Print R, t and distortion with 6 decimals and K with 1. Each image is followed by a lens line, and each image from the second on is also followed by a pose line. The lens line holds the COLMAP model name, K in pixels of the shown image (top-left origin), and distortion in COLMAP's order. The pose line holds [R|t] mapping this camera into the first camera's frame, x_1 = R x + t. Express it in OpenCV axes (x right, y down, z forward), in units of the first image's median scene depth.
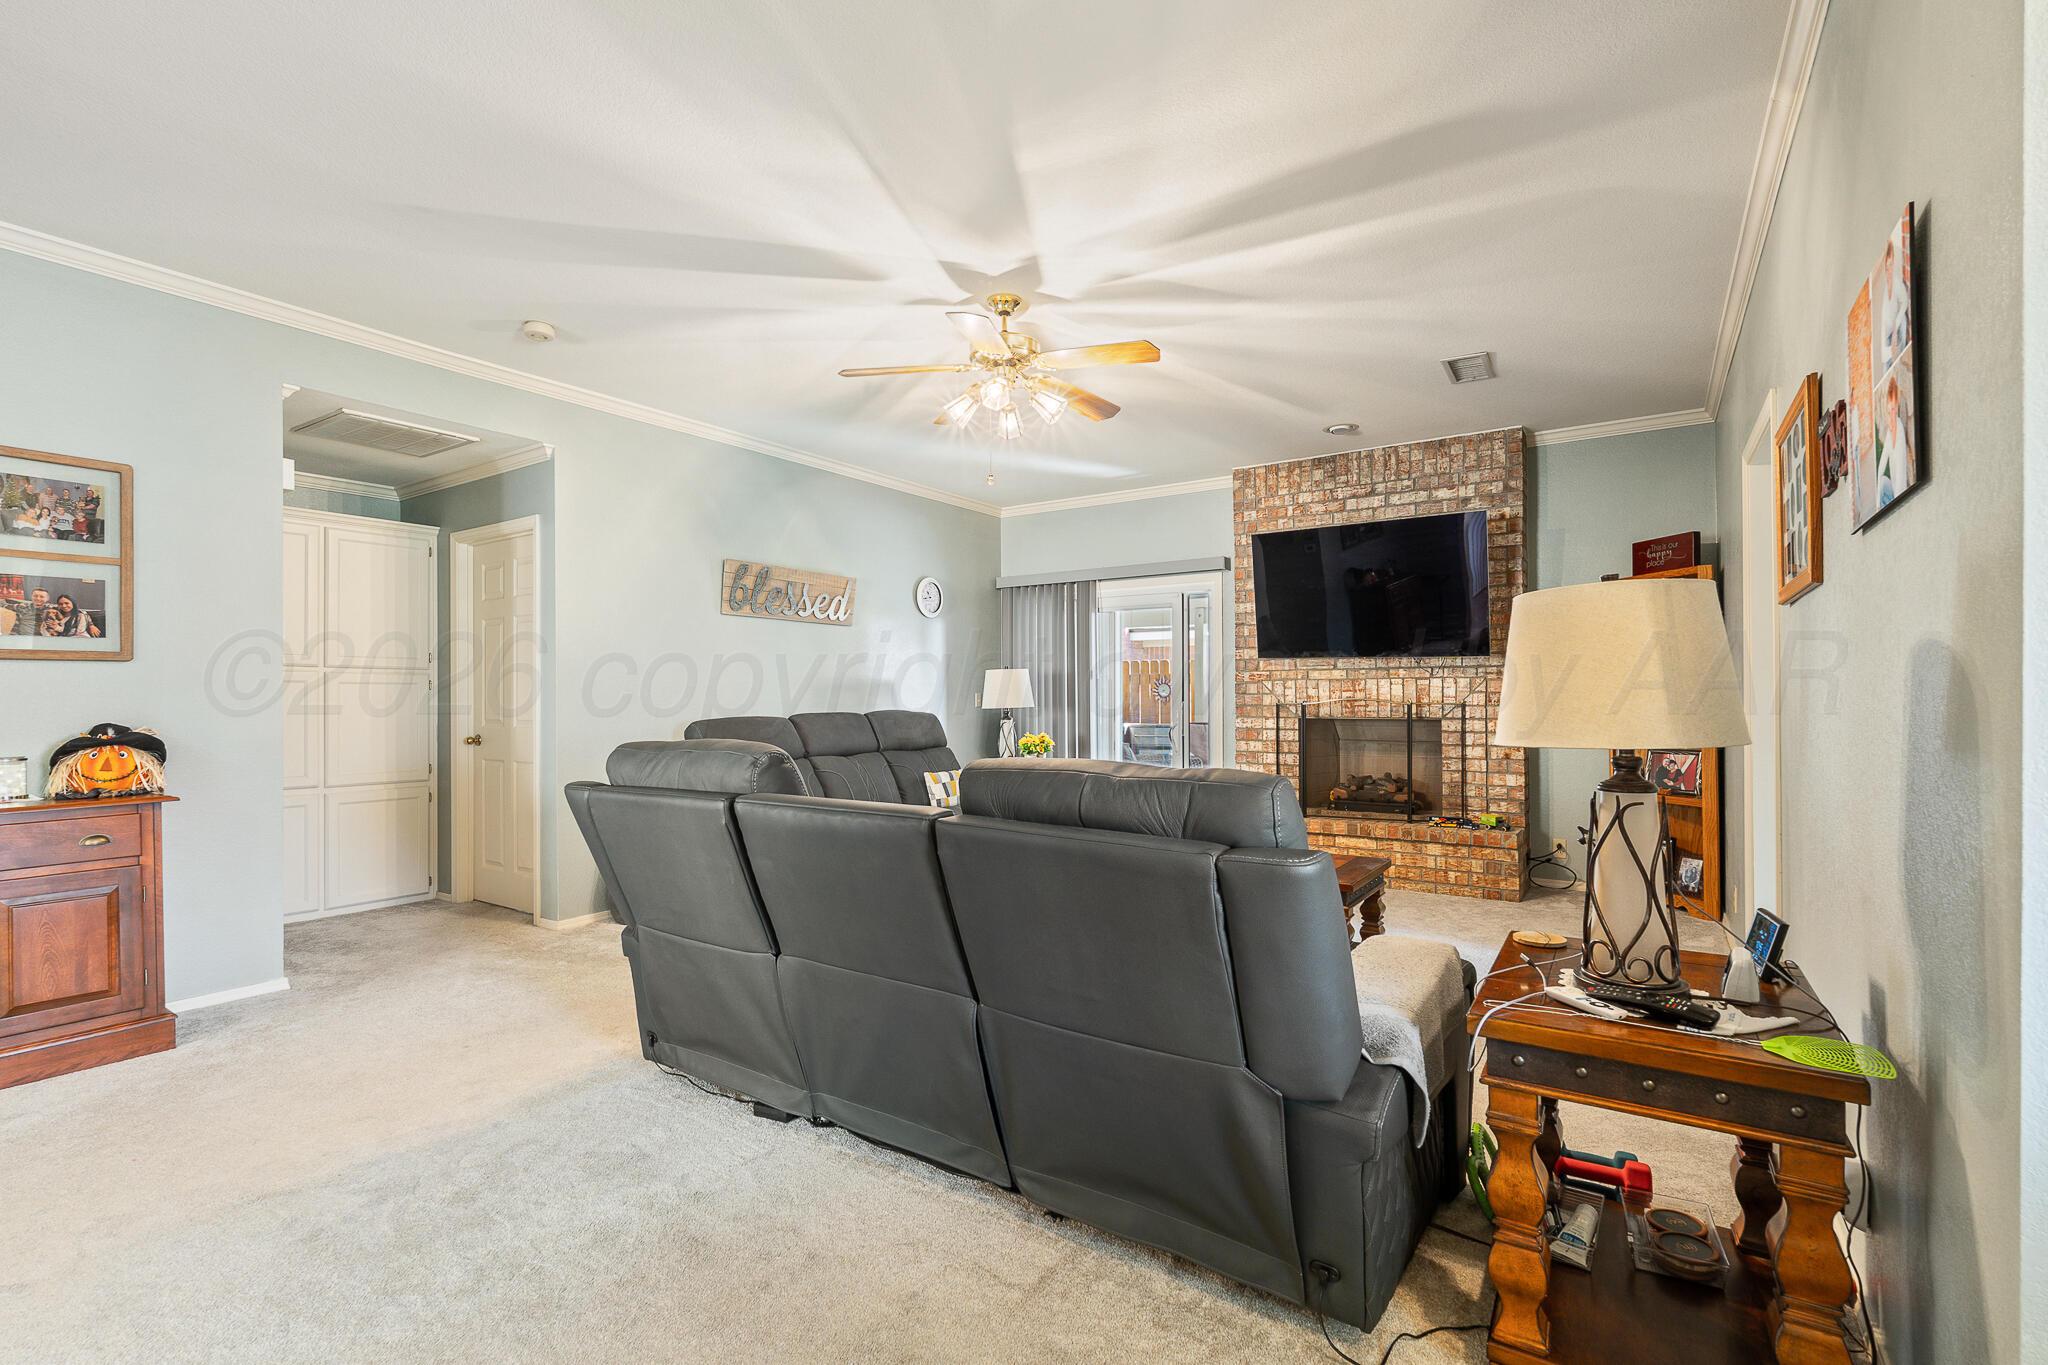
lens RADIAL K [[904.3, 0, 1024.3], [0, 904.3, 685.7], [0, 0, 1]] dist [-0.000442, 0.000412]
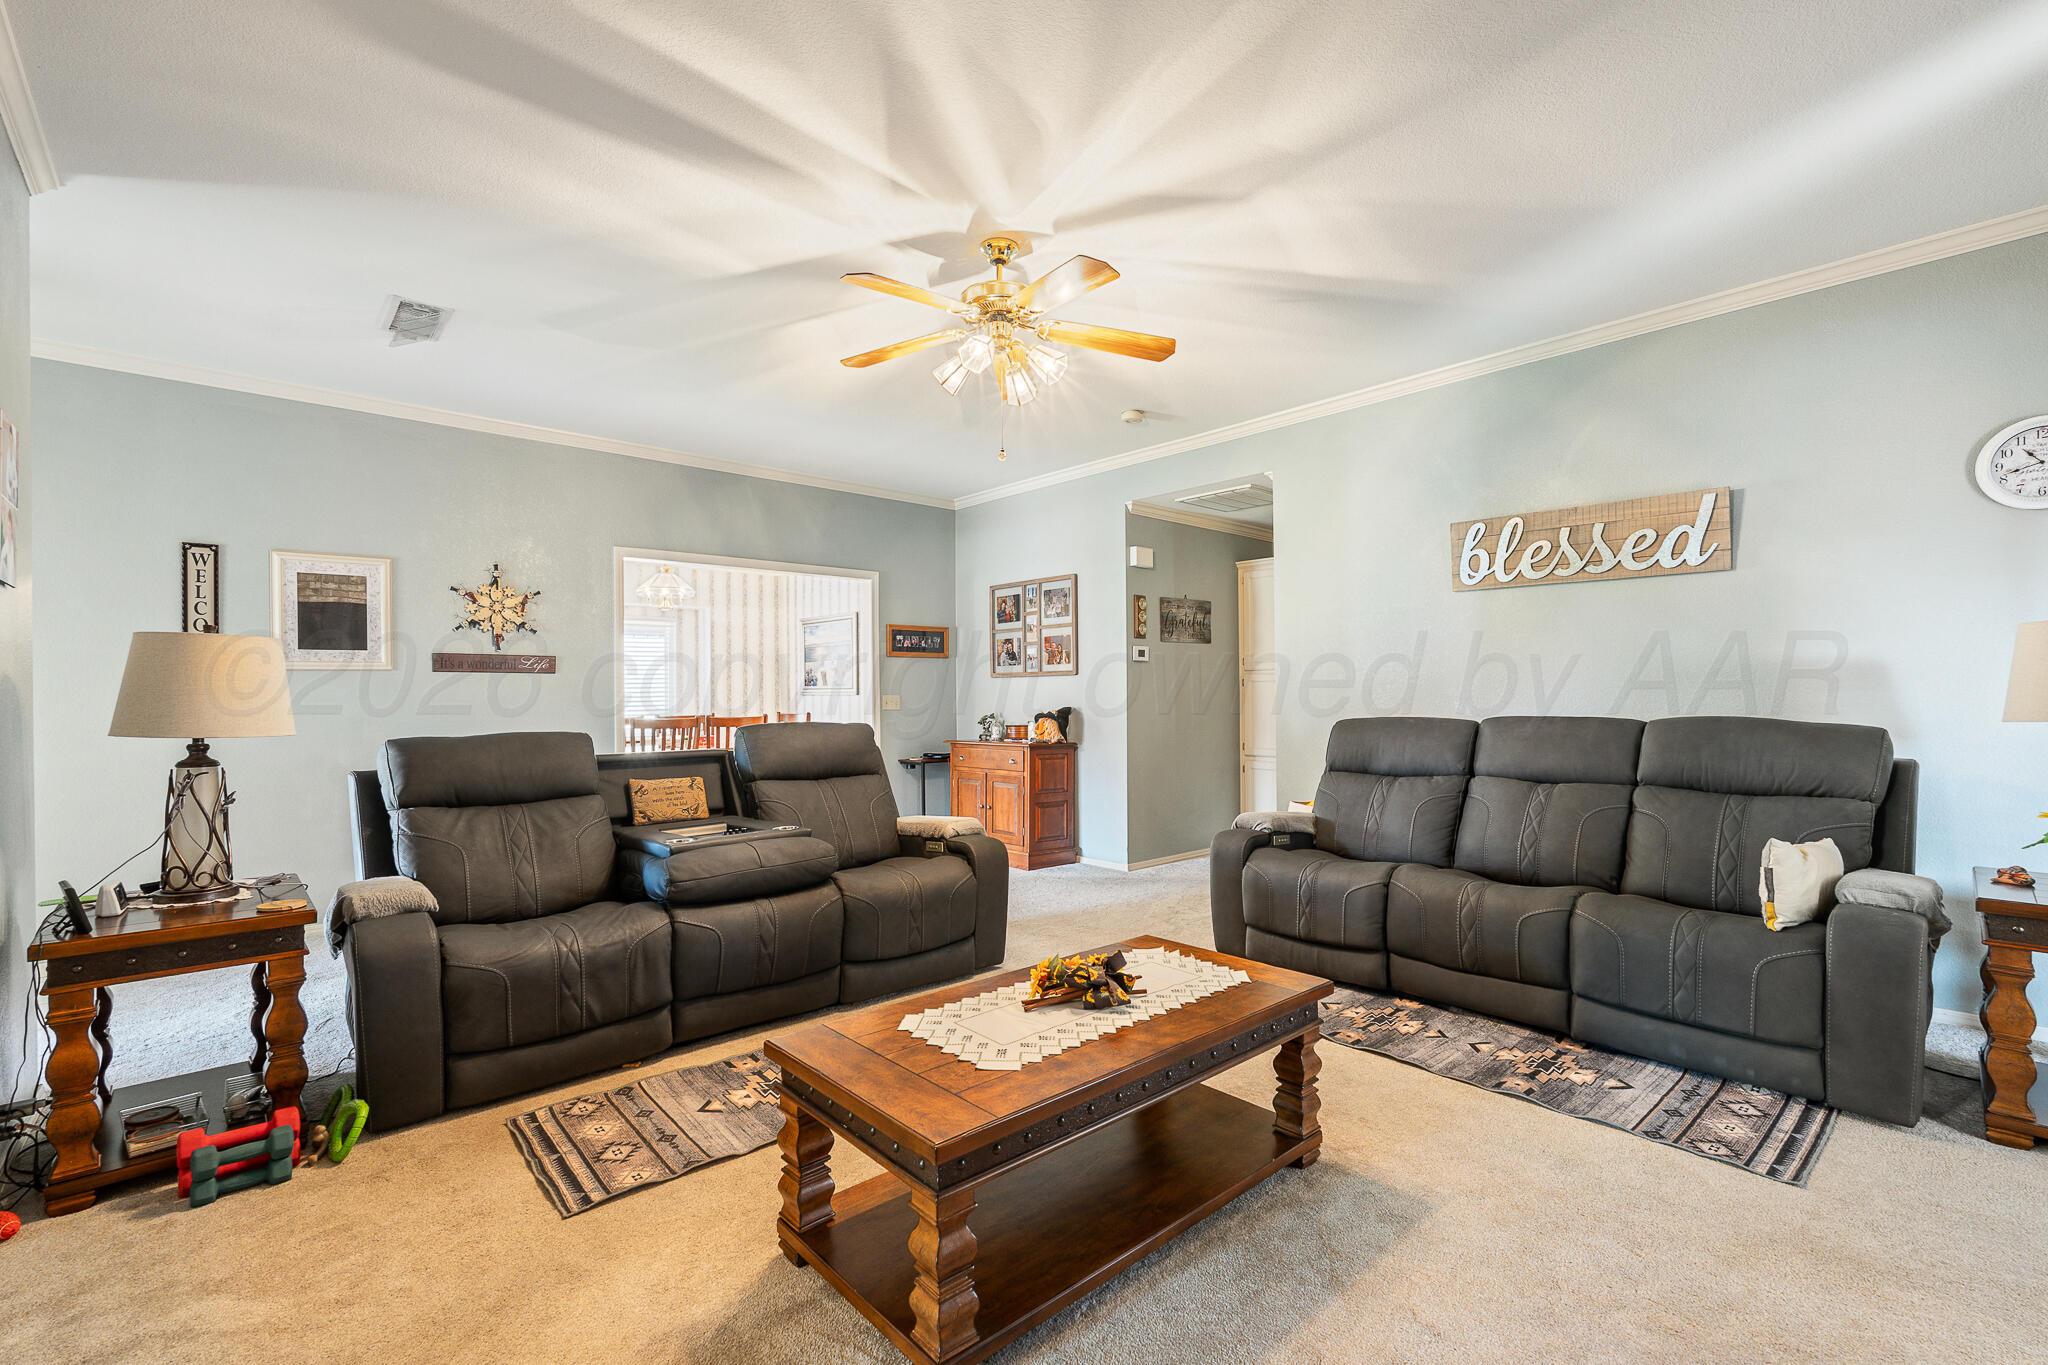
lens RADIAL K [[904.3, 0, 1024.3], [0, 904.3, 685.7], [0, 0, 1]] dist [-0.000442, 0.000412]
pose [[-0.240680, 0.010743, -0.970545, 0.790078], [0.027831, 0.999604, 0.004162, -0.013389], [0.970205, -0.026009, -0.240883, 1.192985]]
